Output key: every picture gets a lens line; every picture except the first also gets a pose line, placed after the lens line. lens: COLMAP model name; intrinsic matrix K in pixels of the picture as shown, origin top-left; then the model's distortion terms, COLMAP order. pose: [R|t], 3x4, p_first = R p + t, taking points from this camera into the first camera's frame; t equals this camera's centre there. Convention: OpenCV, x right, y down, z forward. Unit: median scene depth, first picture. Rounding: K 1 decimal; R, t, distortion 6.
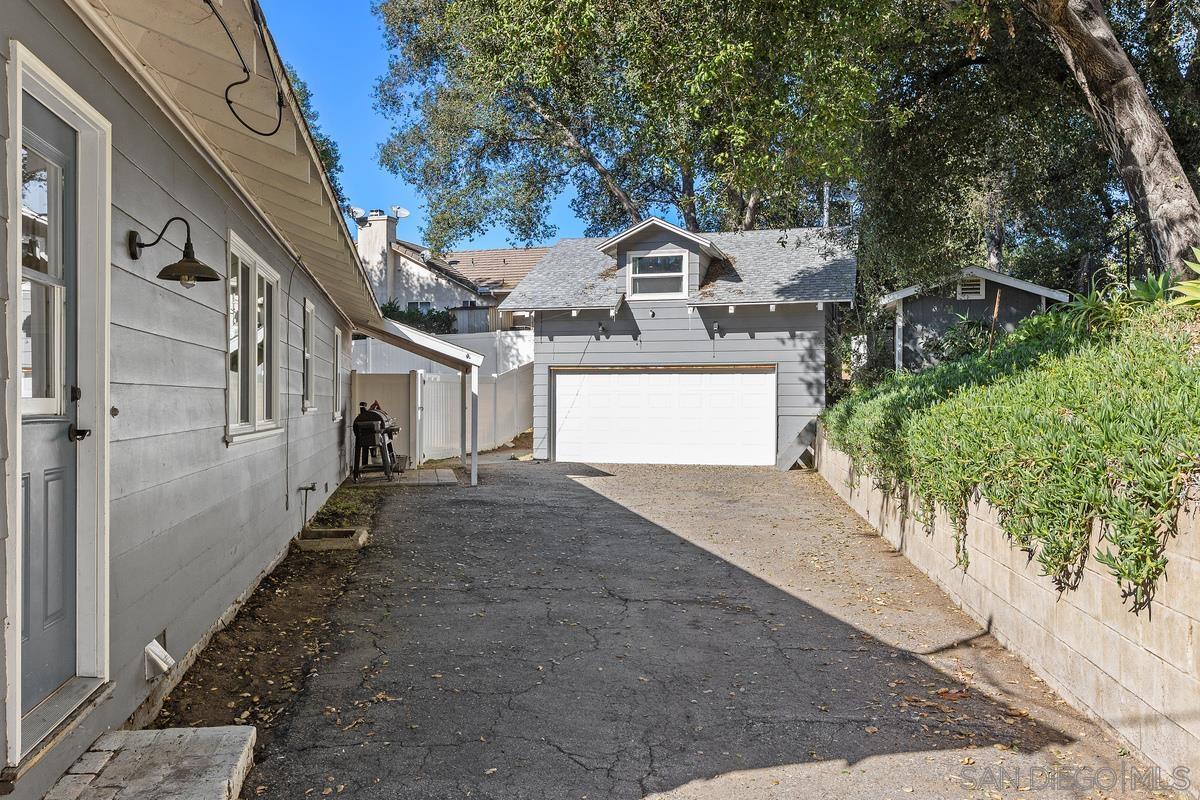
lens RADIAL K [[995.9, 0, 600.4], [0, 995.9, 403.1], [0, 0, 1]] dist [-0.001740, -0.000238]
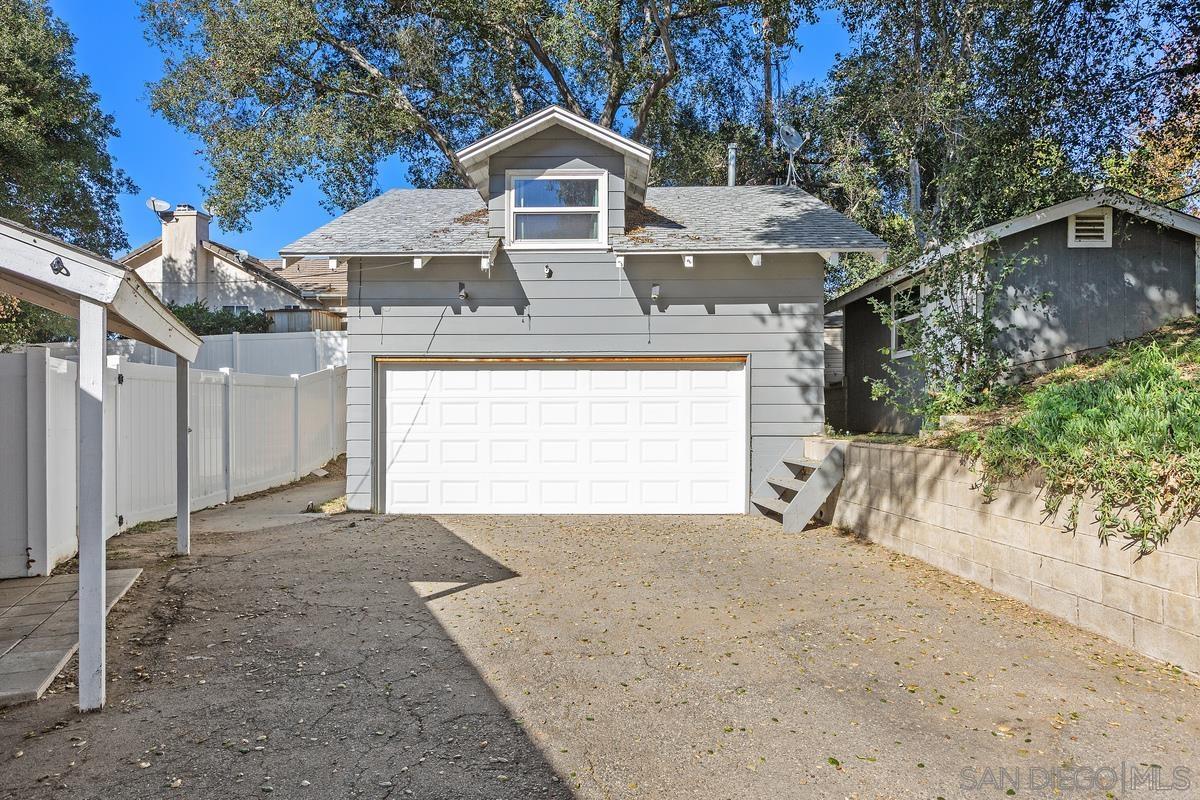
lens RADIAL K [[708.8, 0, 612.5], [0, 708.8, 422.3], [0, 0, 1]] dist [0.003316, -0.001660]
pose [[0.966578, -0.005573, 0.256312, -0.022484], [0.001375, 0.999862, 0.016554, -0.003605], [-0.256369, -0.015649, 0.966452, 0.558229]]
